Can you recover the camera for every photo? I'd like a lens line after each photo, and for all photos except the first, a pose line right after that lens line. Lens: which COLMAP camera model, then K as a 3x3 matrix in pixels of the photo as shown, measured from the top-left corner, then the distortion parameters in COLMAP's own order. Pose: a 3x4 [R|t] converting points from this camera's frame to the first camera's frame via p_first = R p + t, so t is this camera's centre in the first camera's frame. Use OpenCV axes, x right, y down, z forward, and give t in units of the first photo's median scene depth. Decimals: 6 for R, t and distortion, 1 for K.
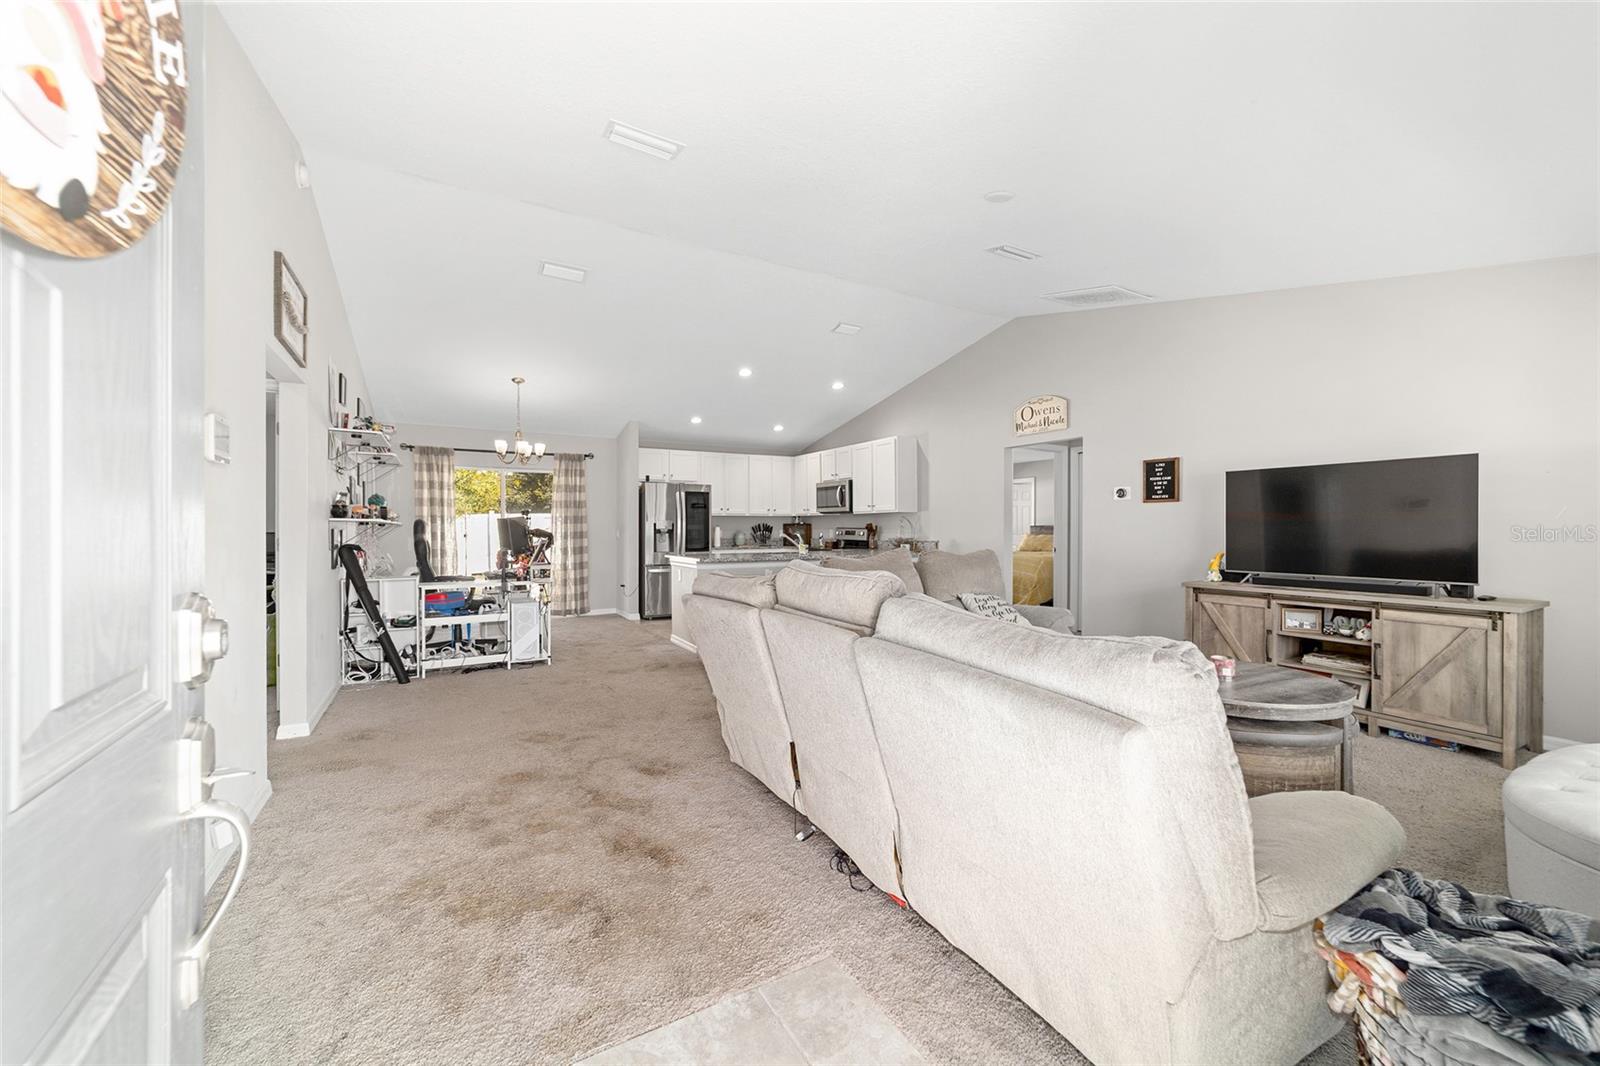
lens RADIAL K [[614.1, 0, 798.5], [0, 614.1, 532.0], [0, 0, 1]] dist [-0.017622, 0.007719]
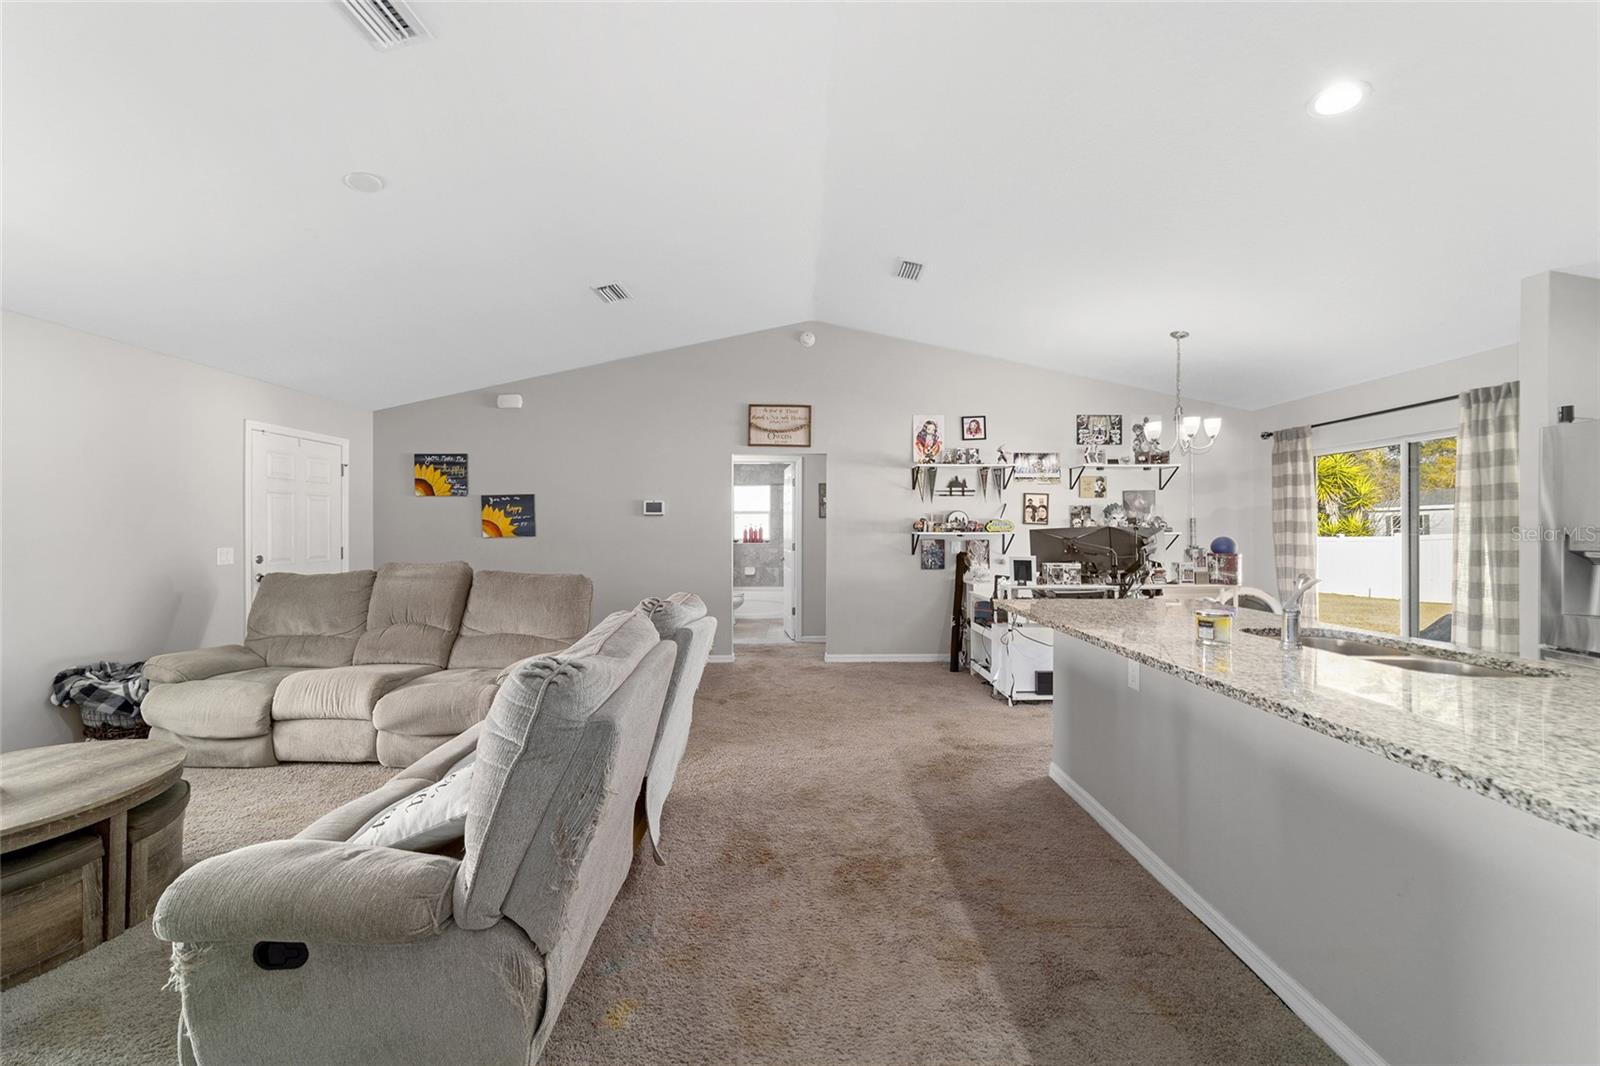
lens RADIAL K [[614.1, 0, 803.1], [0, 614.1, 527.6], [0, 0, 1]] dist [-0.017622, 0.007719]
pose [[-0.493539, -0.000170, -0.869723, 0.333074], [-0.002594, 0.999996, 0.001277, -0.018906], [0.869720, 0.002886, -0.493538, 0.848408]]
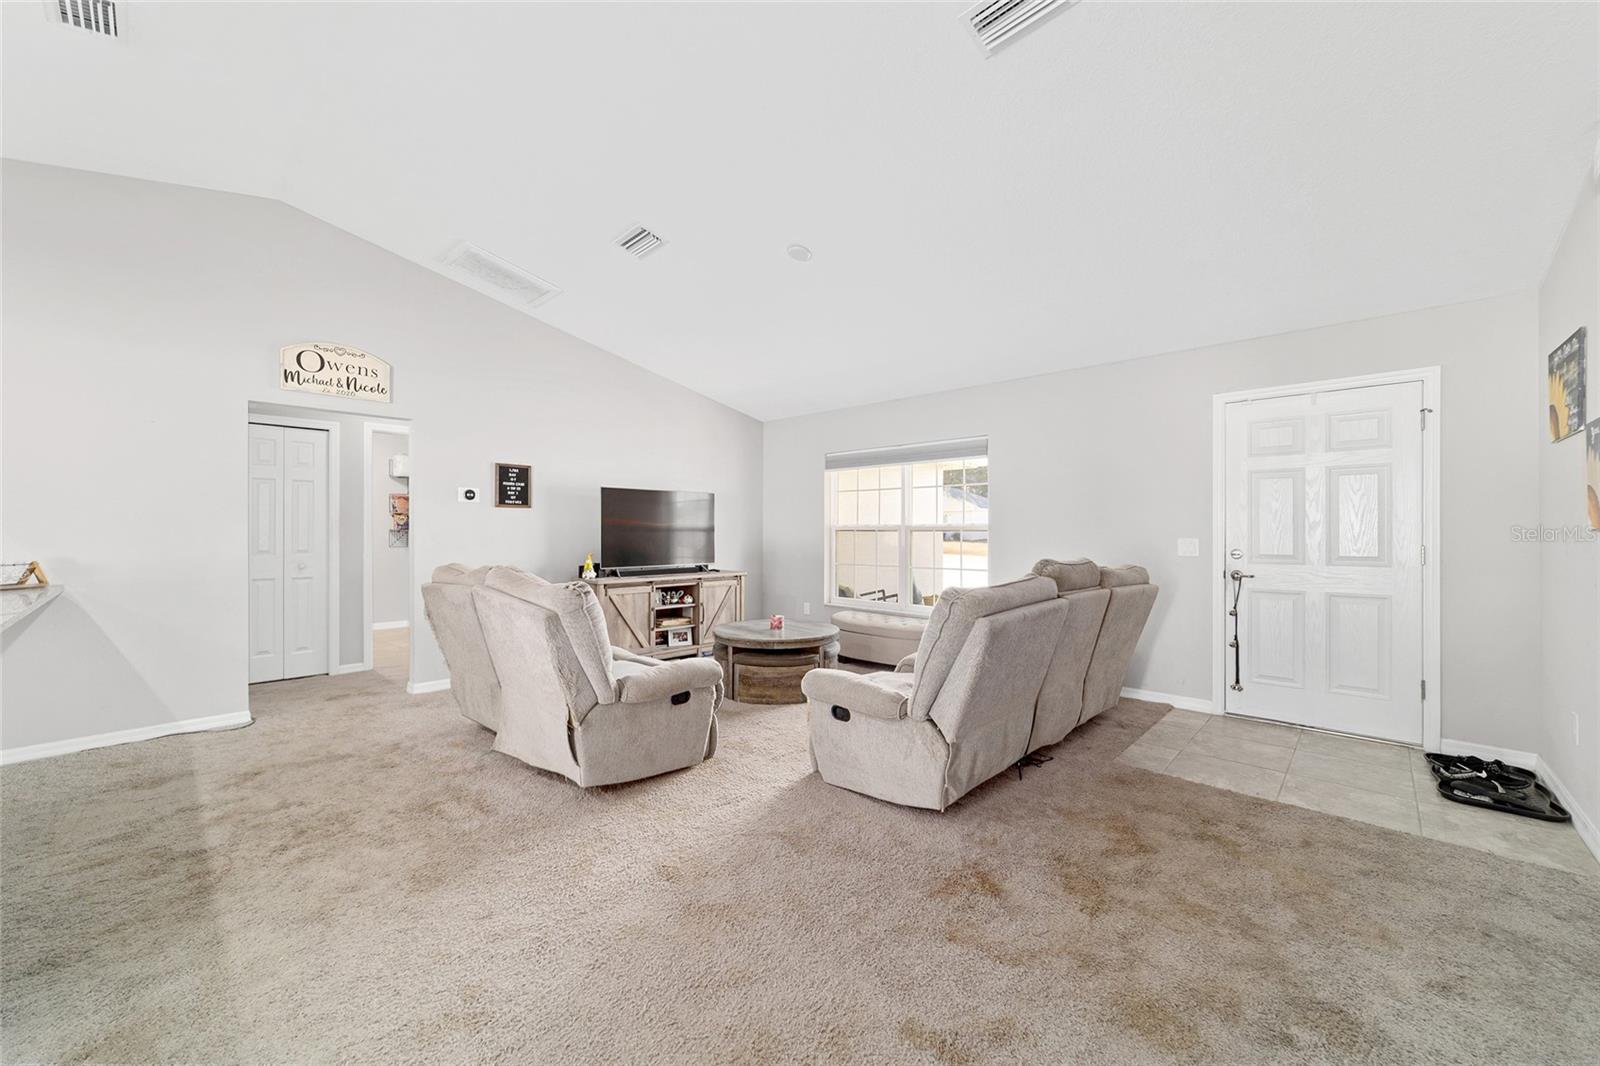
lens RADIAL K [[614.1, 0, 798.7], [0, 614.1, 530.0], [0, 0, 1]] dist [-0.017622, 0.007719]
pose [[-0.284251, 0.003197, 0.958745, -0.341888], [0.004757, 0.999987, -0.001924, -0.005105], [-0.958738, 0.004014, -0.284262, 0.568030]]
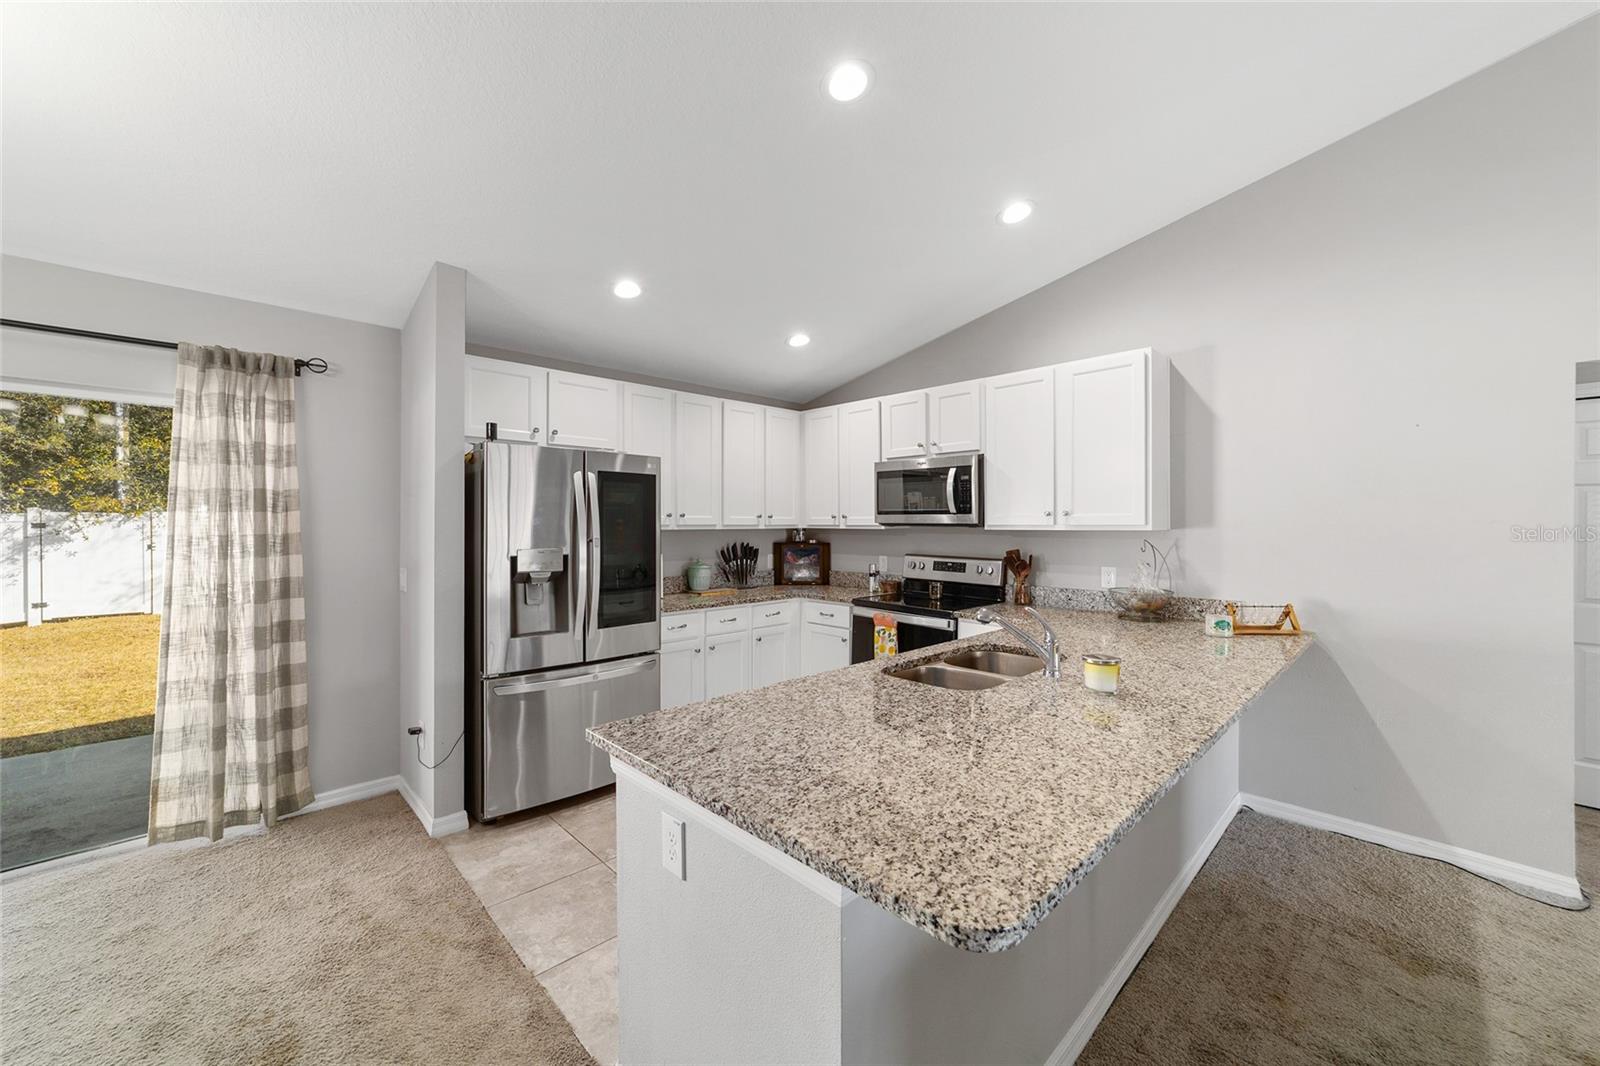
lens RADIAL K [[614.1, 0, 801.4], [0, 614.1, 526.8], [0, 0, 1]] dist [-0.017622, 0.007719]
pose [[0.970549, 0.002264, 0.240893, -0.169873], [-0.001509, 0.999993, -0.003321, -0.033158], [-0.240899, 0.002859, 0.970546, 0.663068]]
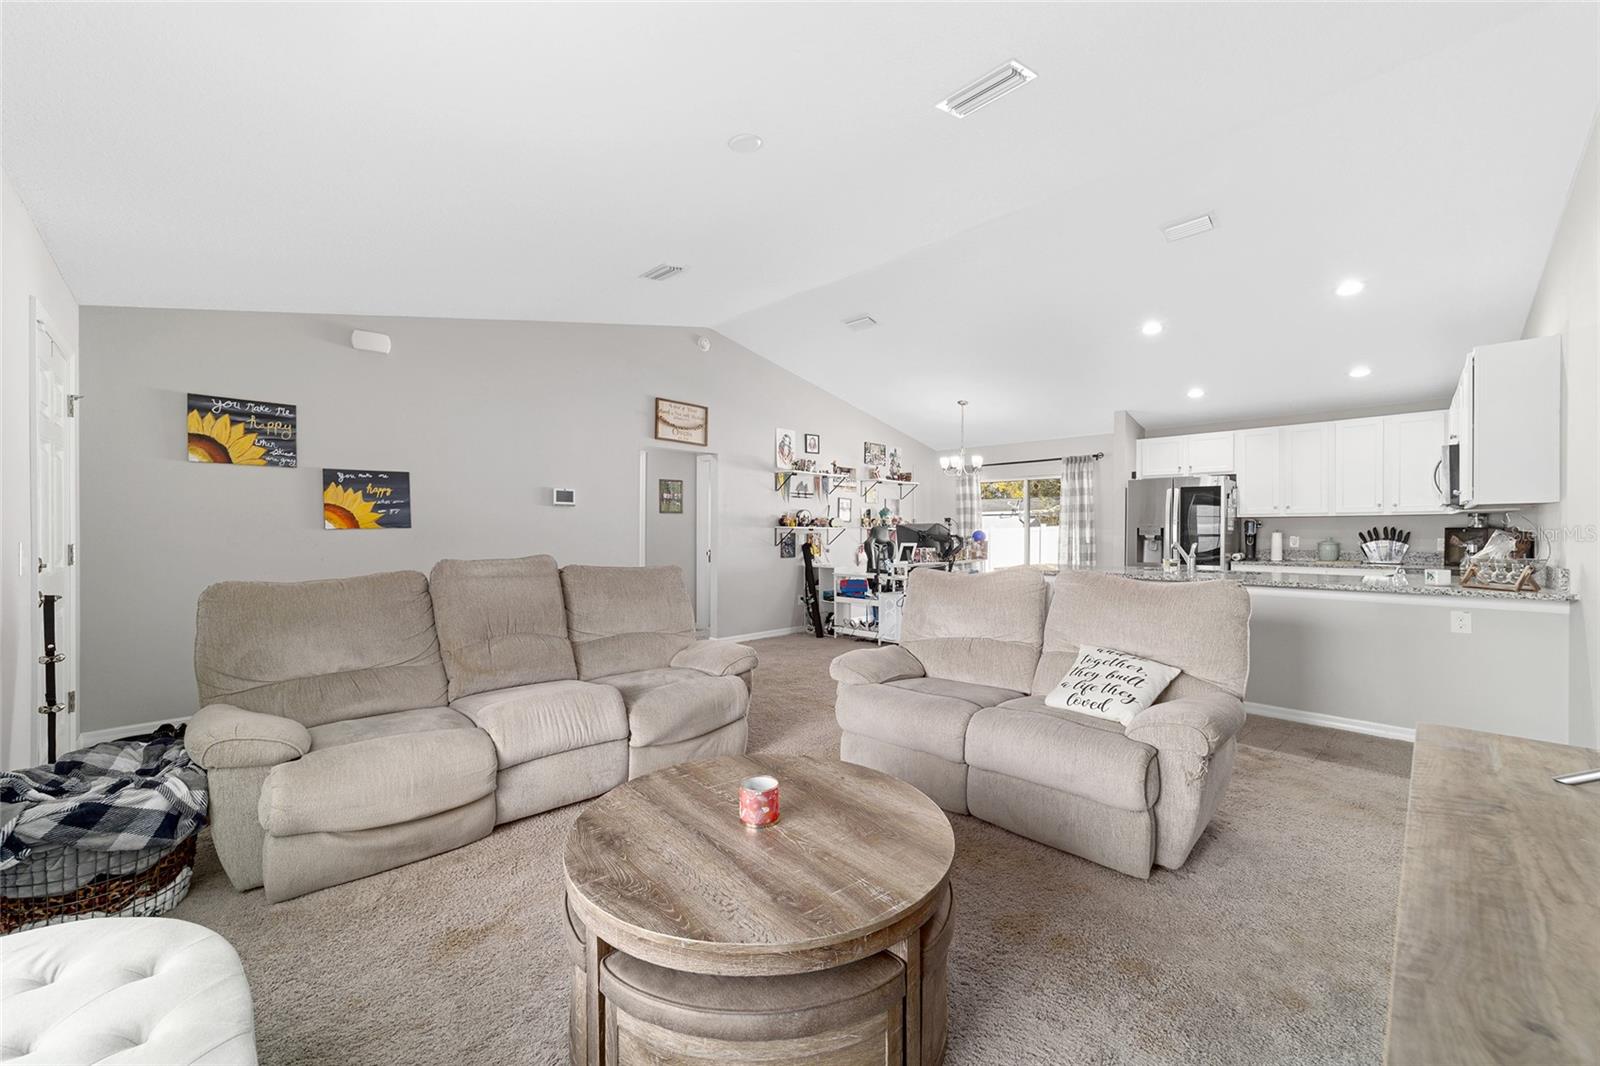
lens RADIAL K [[614.1, 0, 801.0], [0, 614.1, 535.3], [0, 0, 1]] dist [-0.017622, 0.007719]
pose [[0.260680, 0.009863, -0.965375, 0.494469], [-0.009549, 0.999925, 0.007637, -0.006580], [0.965378, 0.007227, 0.260754, 0.362280]]
